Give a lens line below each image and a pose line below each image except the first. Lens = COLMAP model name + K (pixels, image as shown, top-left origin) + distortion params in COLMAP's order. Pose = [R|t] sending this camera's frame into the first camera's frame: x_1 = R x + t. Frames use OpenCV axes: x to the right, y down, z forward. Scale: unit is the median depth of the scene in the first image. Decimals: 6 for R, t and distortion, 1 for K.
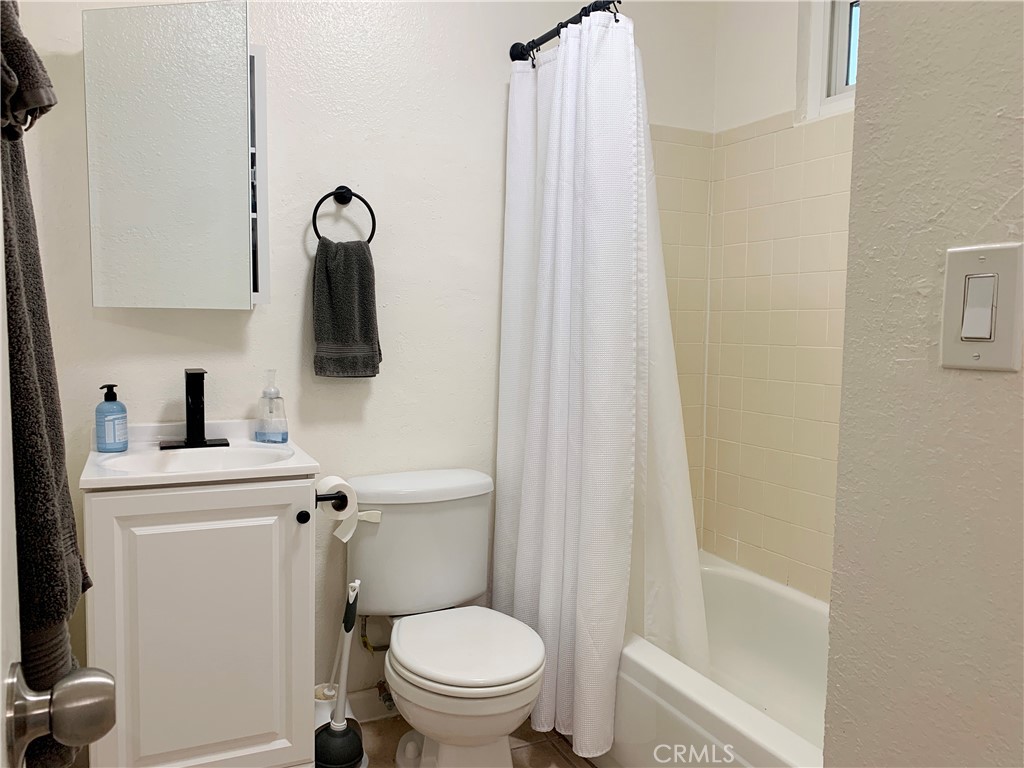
lens RADIAL K [[787.0, 0, 519.5], [0, 787.0, 382.4], [0, 0, 1]] dist [0.034267, -0.043819]
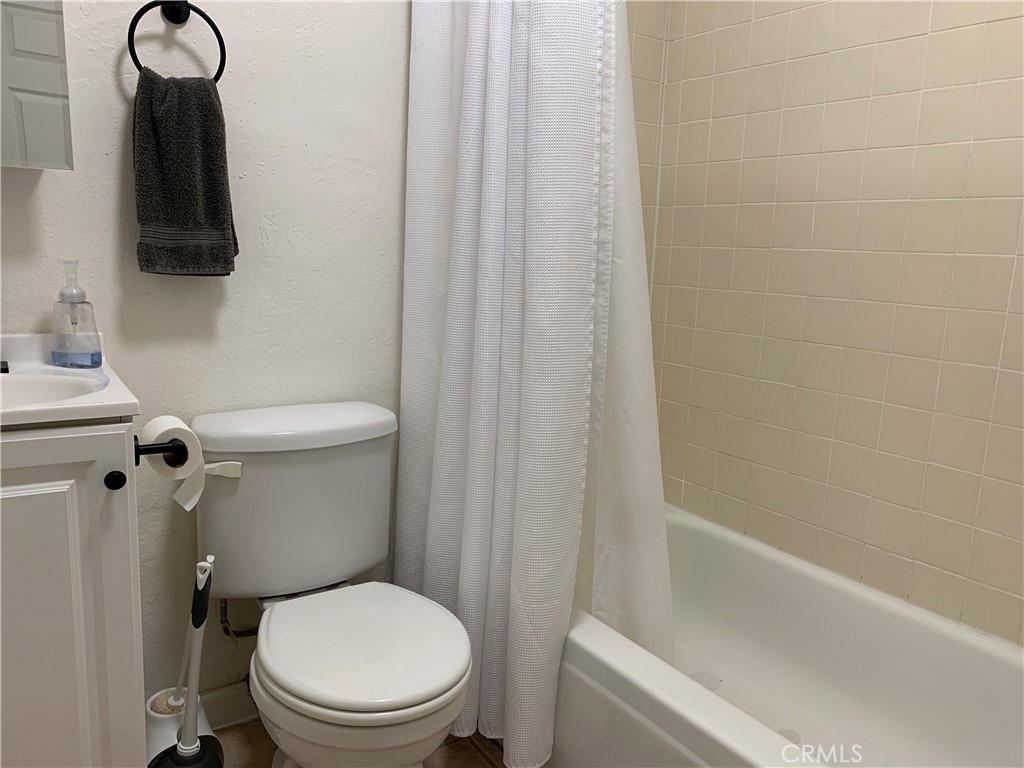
lens RADIAL K [[787.0, 0, 512.0], [0, 787.0, 386.0], [0, 0, 1]] dist [0.034267, -0.043819]
pose [[0.991245, -0.001601, 0.132027, -0.025601], [-0.012570, 0.994240, 0.106432, 0.013720], [-0.131437, -0.107160, 0.985516, 0.261943]]
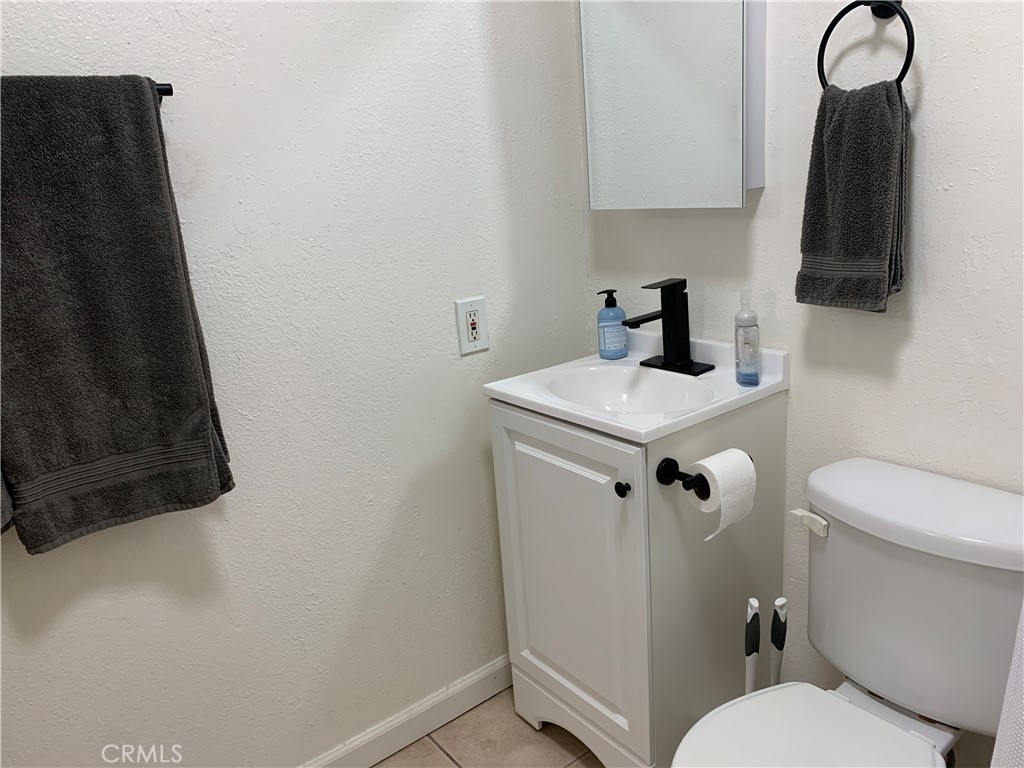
lens RADIAL K [[787.0, 0, 512.8], [0, 787.0, 385.2], [0, 0, 1]] dist [0.034267, -0.043819]
pose [[0.206209, 0.232176, -0.950564, 0.376449], [-0.000731, 0.971479, 0.237125, -0.104856], [0.978508, -0.048202, 0.200498, 0.634448]]
